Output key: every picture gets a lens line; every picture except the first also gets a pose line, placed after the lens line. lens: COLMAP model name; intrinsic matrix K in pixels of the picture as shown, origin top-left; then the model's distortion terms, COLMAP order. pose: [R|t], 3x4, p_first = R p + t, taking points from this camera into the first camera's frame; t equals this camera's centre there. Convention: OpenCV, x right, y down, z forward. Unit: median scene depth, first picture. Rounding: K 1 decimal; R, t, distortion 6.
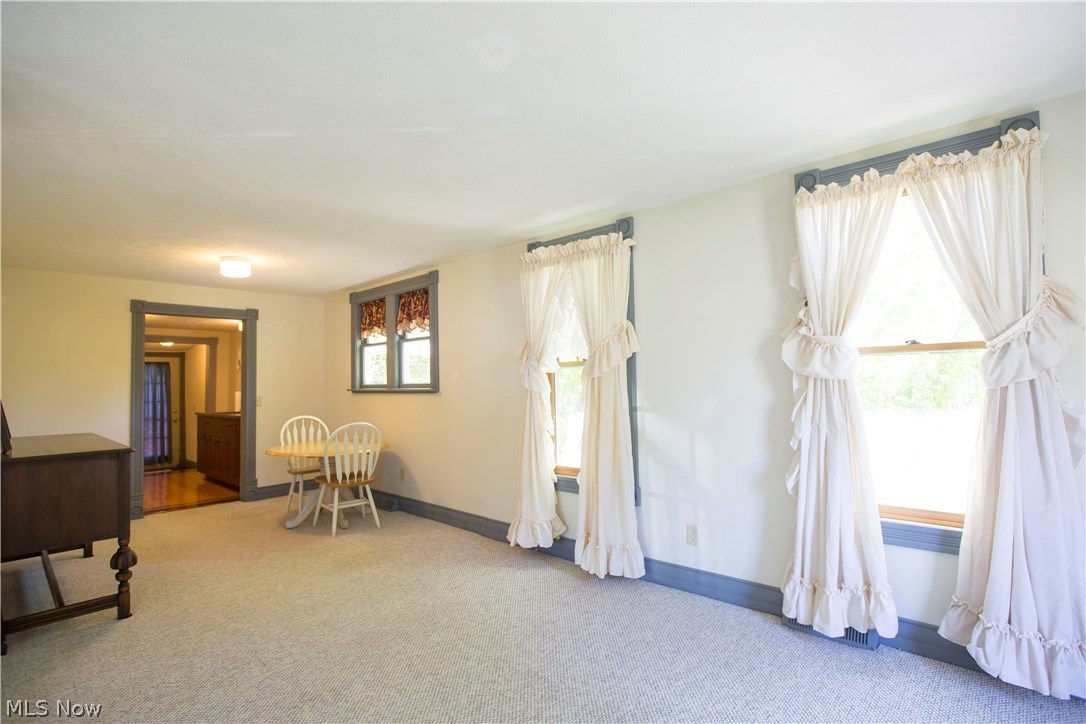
lens RADIAL K [[528.6, 0, 540.1], [0, 528.6, 363.1], [0, 0, 1]] dist [-0.059853, 0.026393]
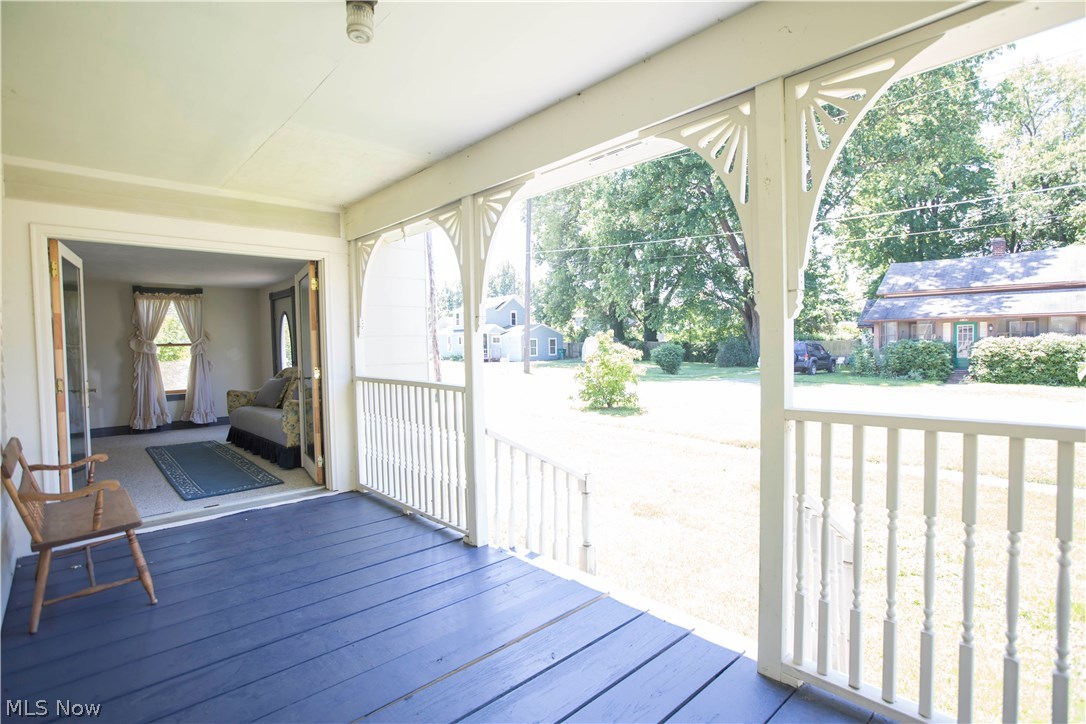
lens RADIAL K [[524.6, 0, 524.6], [0, 524.6, 361.6], [0, 0, 1]] dist [-0.002006, -0.000109]
pose [[0.104325, -0.014266, 0.994441, -1.773856], [-0.009596, 0.999836, 0.015350, 0.005372], [-0.994497, -0.011144, 0.104171, -1.218770]]
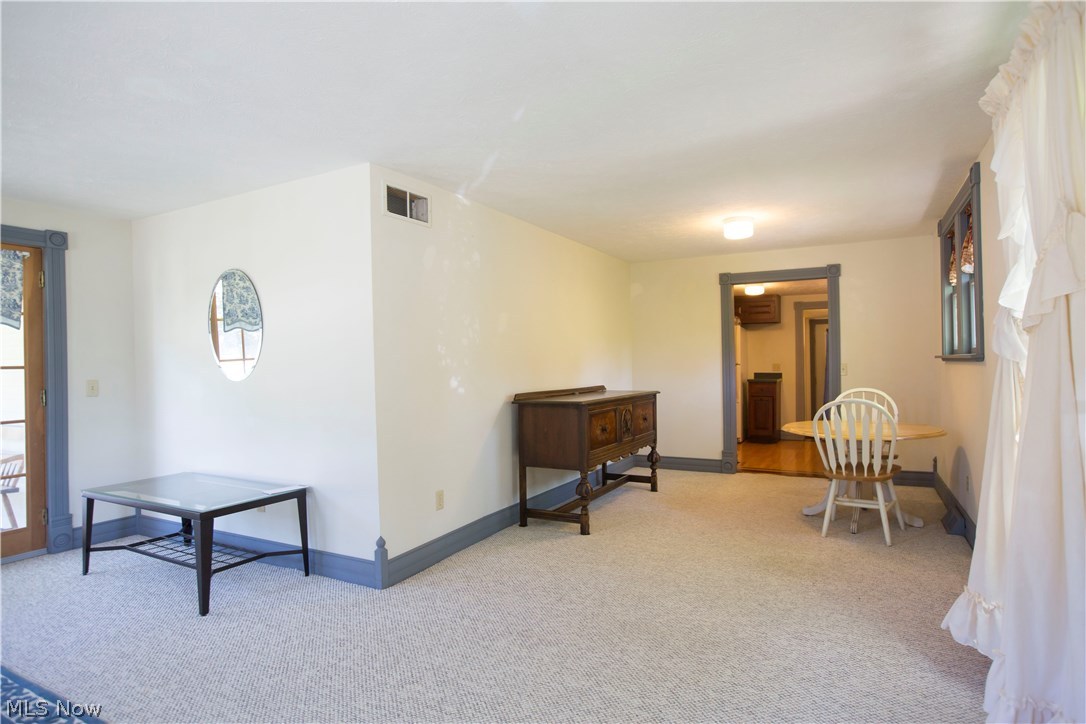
lens RADIAL K [[588.2, 0, 540.2], [0, 588.2, 360.8], [0, 0, 1]] dist [-0.059039, 0.036249]
pose [[0.253651, 0.011752, -0.967224, 0.459920], [0.043914, 0.998755, 0.023652, 0.023839], [0.966298, -0.048474, 0.252819, 0.452587]]
